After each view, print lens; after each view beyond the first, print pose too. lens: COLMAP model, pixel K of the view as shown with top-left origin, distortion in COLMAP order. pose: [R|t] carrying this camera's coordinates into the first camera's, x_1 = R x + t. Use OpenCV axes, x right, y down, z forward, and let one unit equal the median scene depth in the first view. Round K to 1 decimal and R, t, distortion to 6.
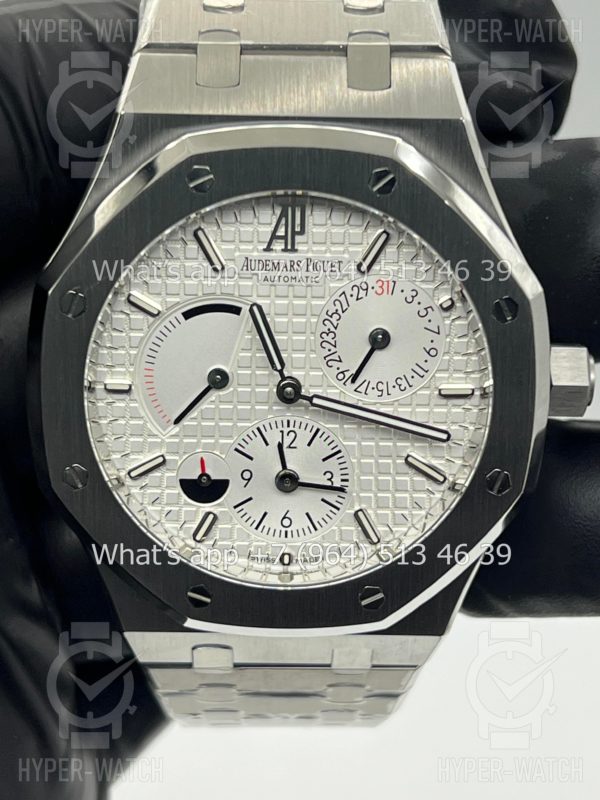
lens RADIAL K [[1889.1, 0, 300.0], [0, 1889.1, 400.0], [0, 0, 1]] dist [0.306595, -0.809197]
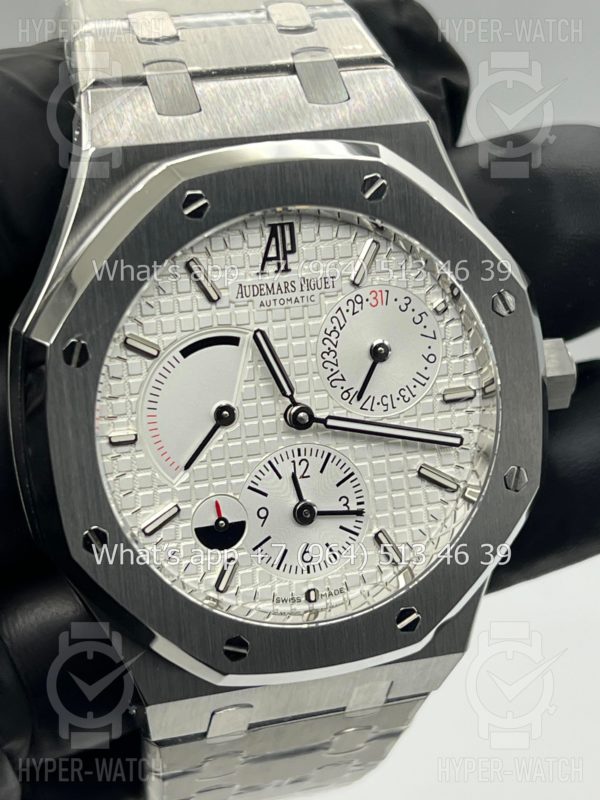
lens RADIAL K [[1889.1, 0, 300.0], [0, 1889.1, 400.0], [0, 0, 1]] dist [0.306595, -0.809197]
pose [[0.954489, -0.136194, 0.265333, -0.257476], [0.158271, 0.985347, -0.063578, 0.047513], [-0.252786, 0.102679, 0.962058, 0.074585]]
